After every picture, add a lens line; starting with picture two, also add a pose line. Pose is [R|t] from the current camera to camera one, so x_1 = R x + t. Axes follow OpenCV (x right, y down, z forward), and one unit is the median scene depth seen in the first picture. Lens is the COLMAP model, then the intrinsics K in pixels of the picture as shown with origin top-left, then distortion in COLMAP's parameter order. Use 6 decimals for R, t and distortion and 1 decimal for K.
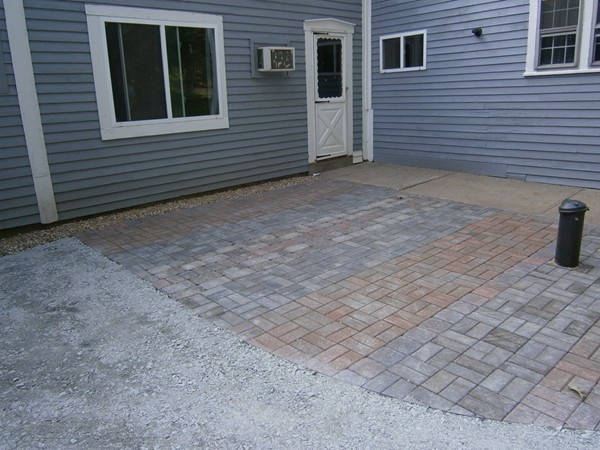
lens RADIAL K [[477.5, 0, 300.0], [0, 477.5, 225.0], [0, 0, 1]] dist [-0.011521, 0.006778]
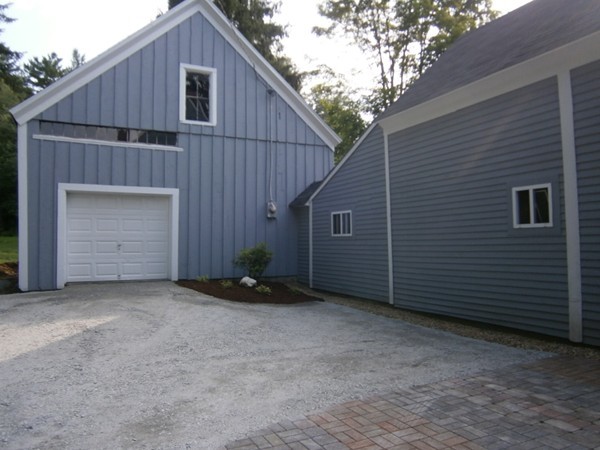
lens RADIAL K [[477.5, 0, 300.0], [0, 477.5, 225.0], [0, 0, 1]] dist [-0.011521, 0.006778]
pose [[-0.269787, 0.010033, -0.962868, 1.114515], [-0.248800, 0.965264, 0.079769, -0.295716], [0.930222, 0.261082, -0.257920, 0.853894]]
